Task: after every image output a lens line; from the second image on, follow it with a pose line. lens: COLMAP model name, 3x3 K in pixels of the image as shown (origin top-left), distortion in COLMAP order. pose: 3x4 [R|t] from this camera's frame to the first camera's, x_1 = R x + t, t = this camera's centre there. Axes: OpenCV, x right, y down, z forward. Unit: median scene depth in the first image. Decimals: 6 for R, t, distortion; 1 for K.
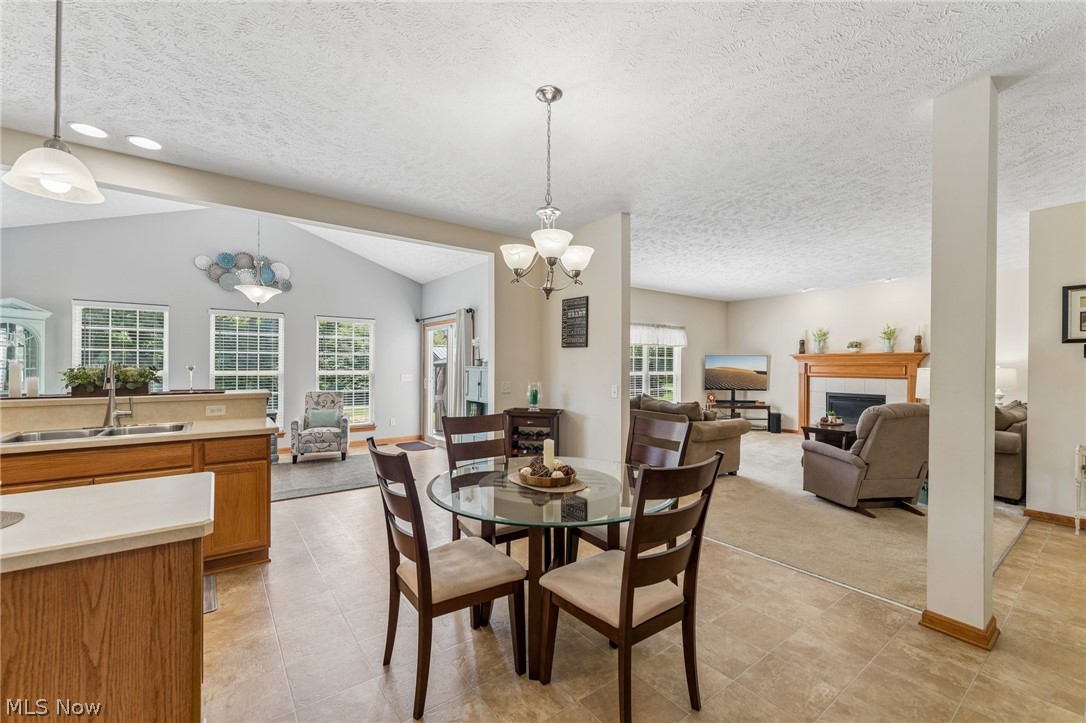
lens RADIAL K [[446.6, 0, 539.6], [0, 446.6, 364.0], [0, 0, 1]] dist [0.001182, 0.000257]
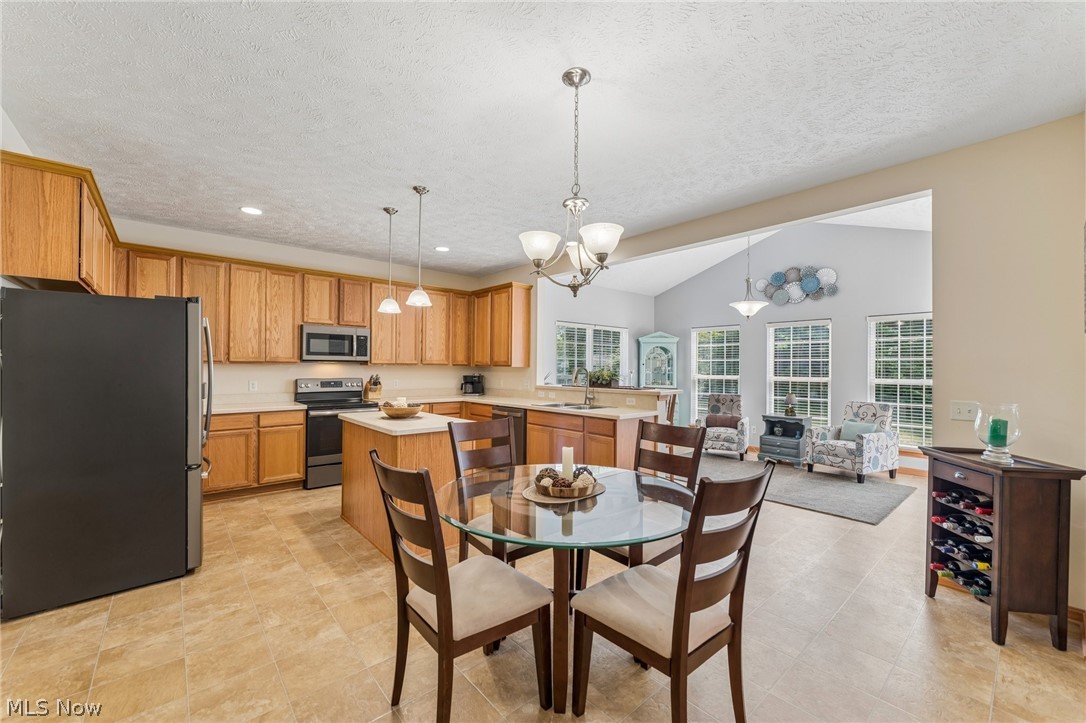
lens RADIAL K [[432.2, 0, 541.6], [0, 432.2, 364.1], [0, 0, 1]] dist [-0.000507, -0.000344]
pose [[0.079898, -0.013083, -0.996717, 0.284439], [-0.007304, 0.999879, -0.013710, 0.002474], [0.996776, 0.008375, 0.079792, 0.268741]]
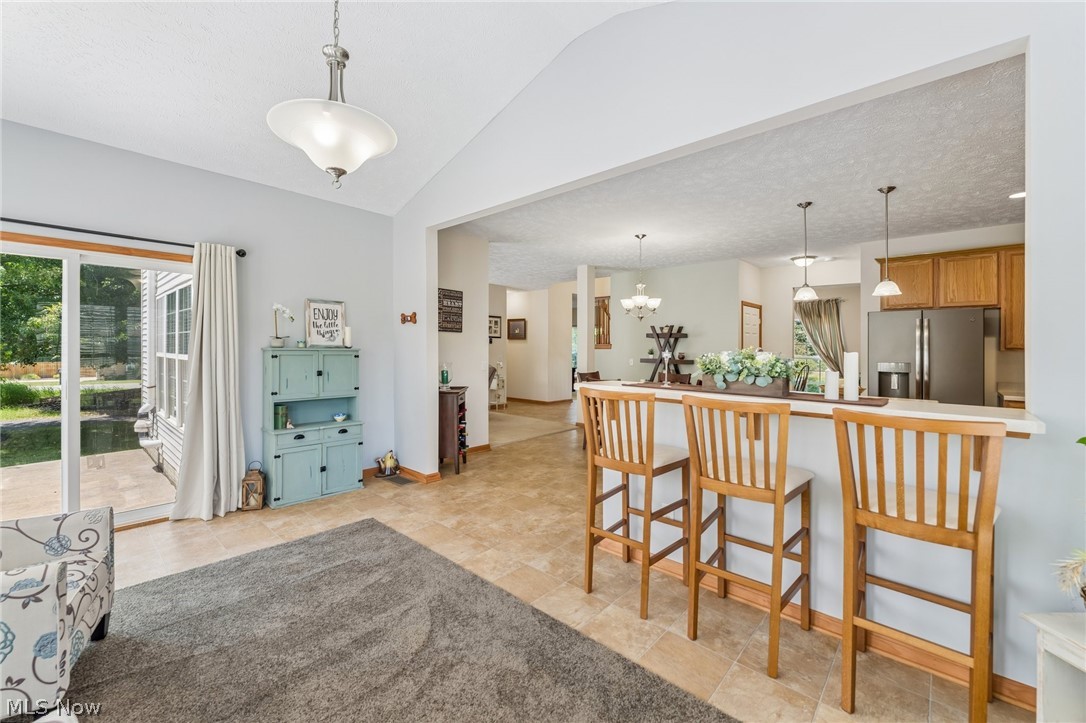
lens RADIAL K [[433.5, 0, 530.9], [0, 433.5, 346.7], [0, 0, 1]] dist [-0.000521, -0.000240]
pose [[-0.185541, -0.003541, 0.982630, -0.675896], [-0.011256, 0.999936, 0.001478, -0.001626], [-0.982572, -0.010787, -0.185569, 0.627226]]
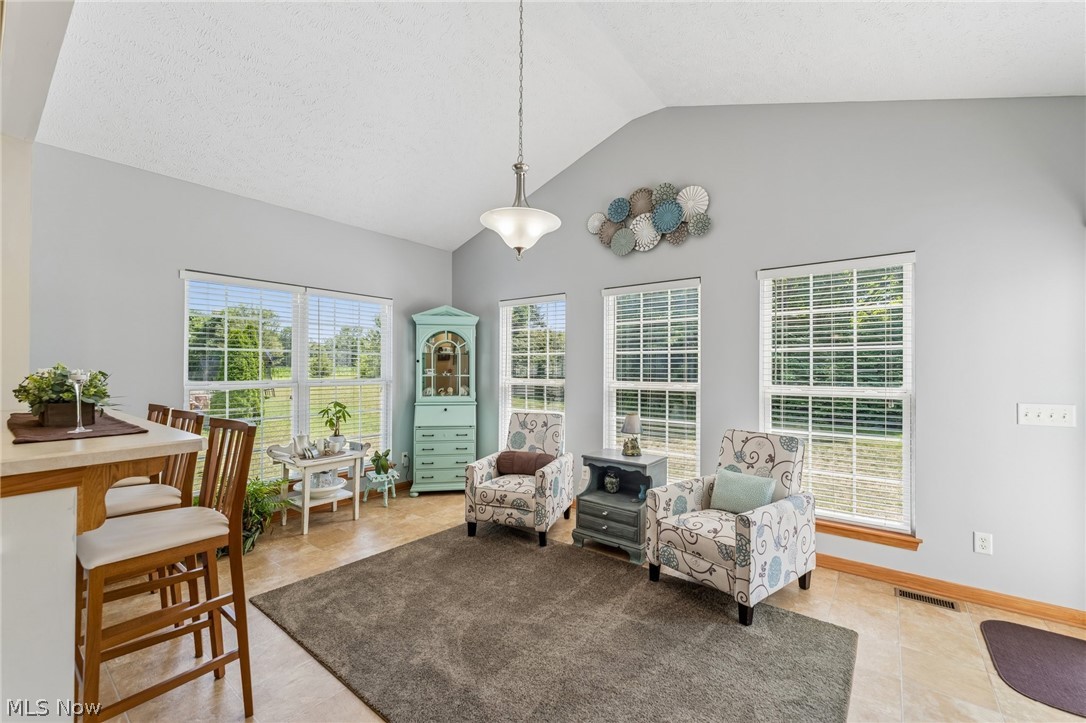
lens RADIAL K [[446.6, 0, 539.6], [0, 446.6, 364.0], [0, 0, 1]] dist [0.001182, 0.000257]
pose [[0.264745, -0.011729, -0.964247, -0.095062], [-0.001931, 0.999918, -0.012693, -0.001209], [0.964317, 0.005223, 0.264700, 0.606954]]
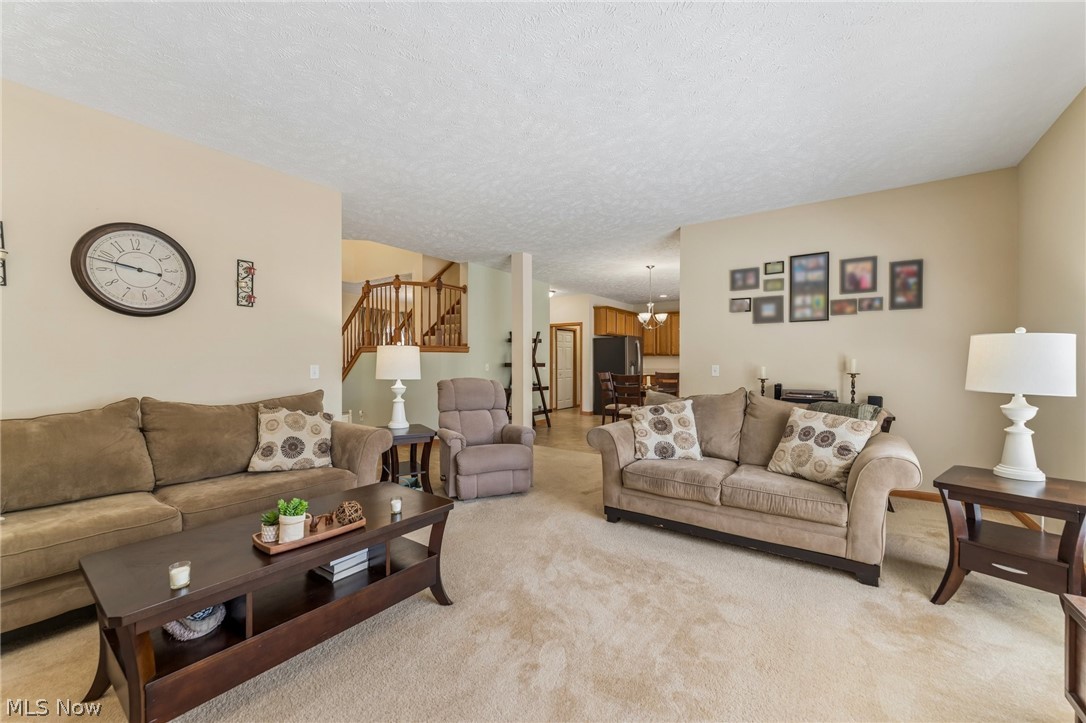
lens RADIAL K [[432.2, 0, 541.6], [0, 432.2, 364.1], [0, 0, 1]] dist [-0.000507, -0.000344]
pose [[-0.948854, -0.005343, -0.315670, 0.529422], [-0.006541, 0.999975, 0.002734, 0.024453], [0.315648, 0.004659, -0.948865, 1.138759]]
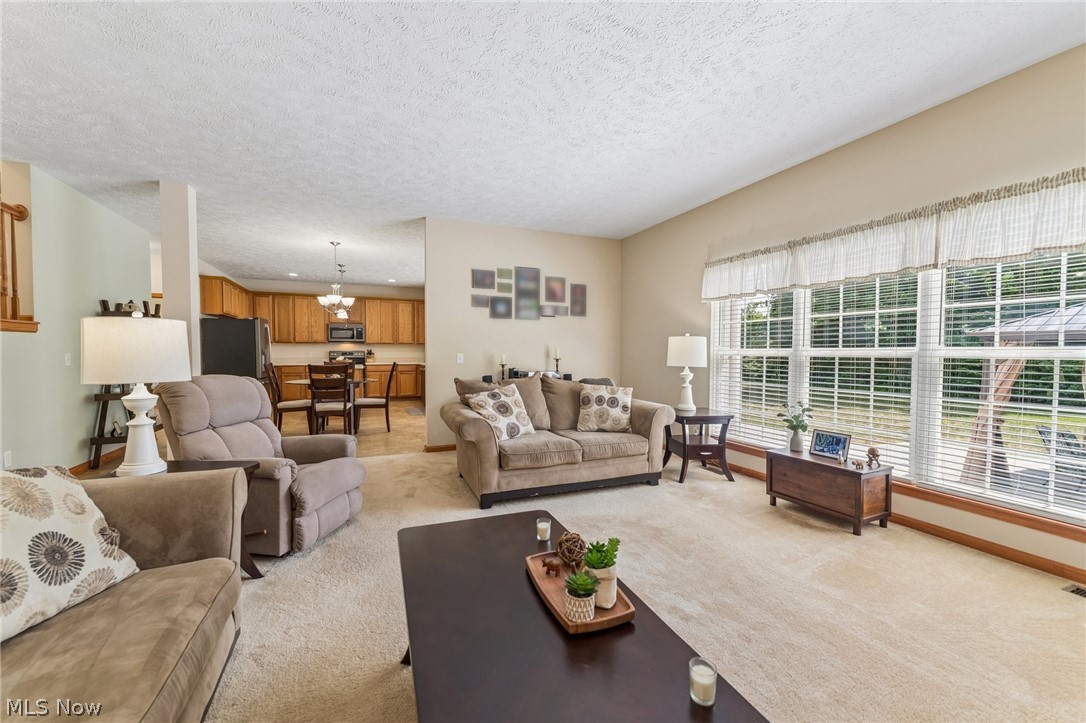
lens RADIAL K [[432.2, 0, 541.6], [0, 432.2, 364.1], [0, 0, 1]] dist [-0.000507, -0.000344]
pose [[-0.231763, 0.022828, -0.972504, 0.737909], [-0.002781, 0.999705, 0.024129, 0.026152], [0.972768, 0.008296, -0.231631, 0.902948]]
